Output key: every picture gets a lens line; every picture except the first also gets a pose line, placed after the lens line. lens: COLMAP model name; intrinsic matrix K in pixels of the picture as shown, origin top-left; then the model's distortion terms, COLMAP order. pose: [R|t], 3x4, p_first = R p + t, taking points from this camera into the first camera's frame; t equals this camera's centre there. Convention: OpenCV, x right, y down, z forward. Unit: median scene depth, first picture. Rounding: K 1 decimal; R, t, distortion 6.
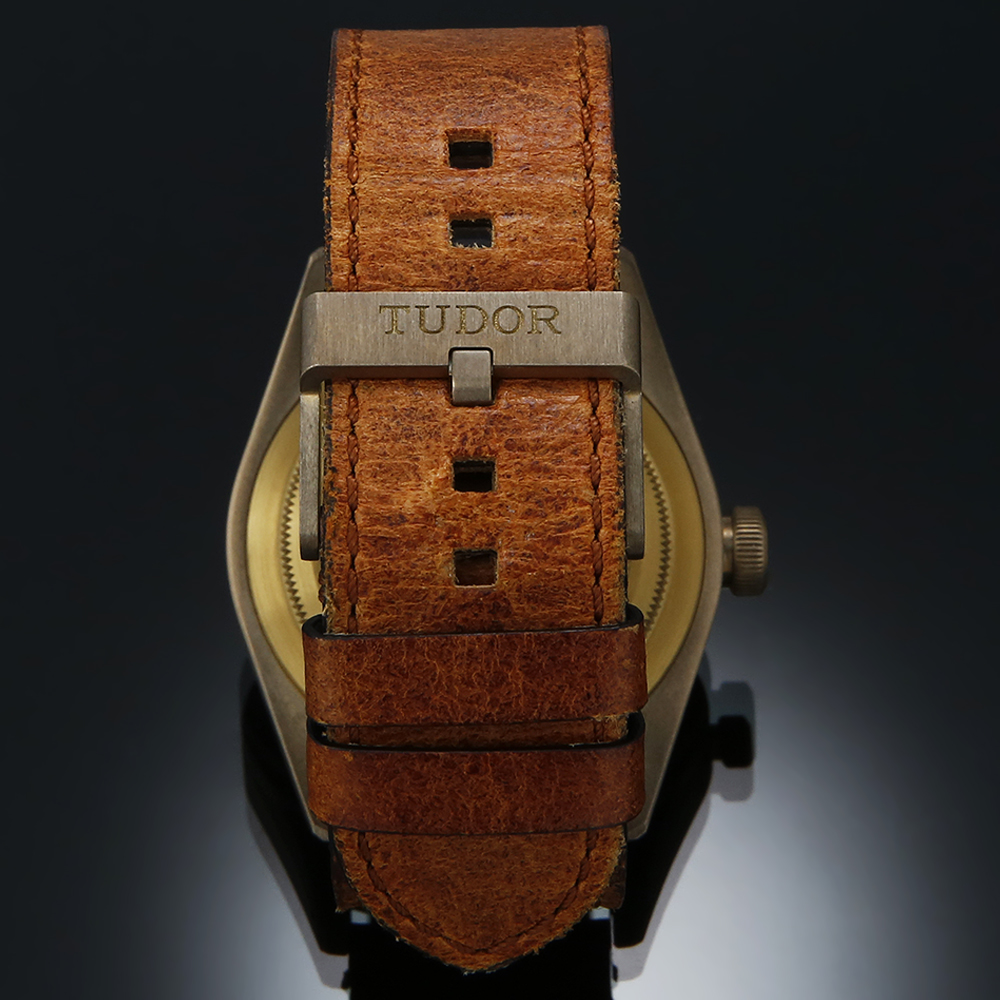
lens RADIAL K [[3349.7, 0, 499.9], [0, 3349.7, 501.4], [0, 0, 1]] dist [0.112822, 0.000000]
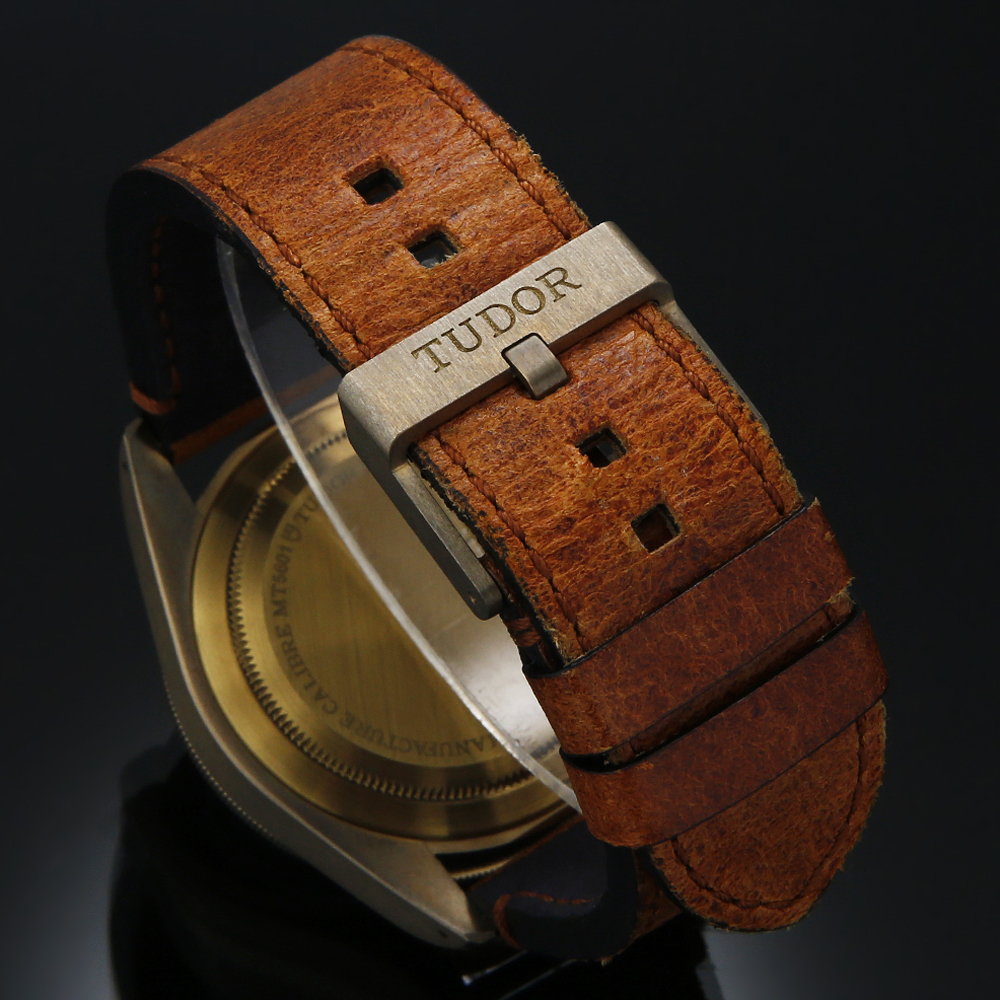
lens RADIAL K [[3349.7, 0, 499.4], [0, 3349.7, 498.6], [0, 0, 1]] dist [0.112822, 0.000000]
pose [[0.829177, -0.500117, 0.249696, -0.272798], [0.512394, 0.858560, 0.018082, -0.027058], [-0.223422, 0.112949, 0.968155, 0.076196]]
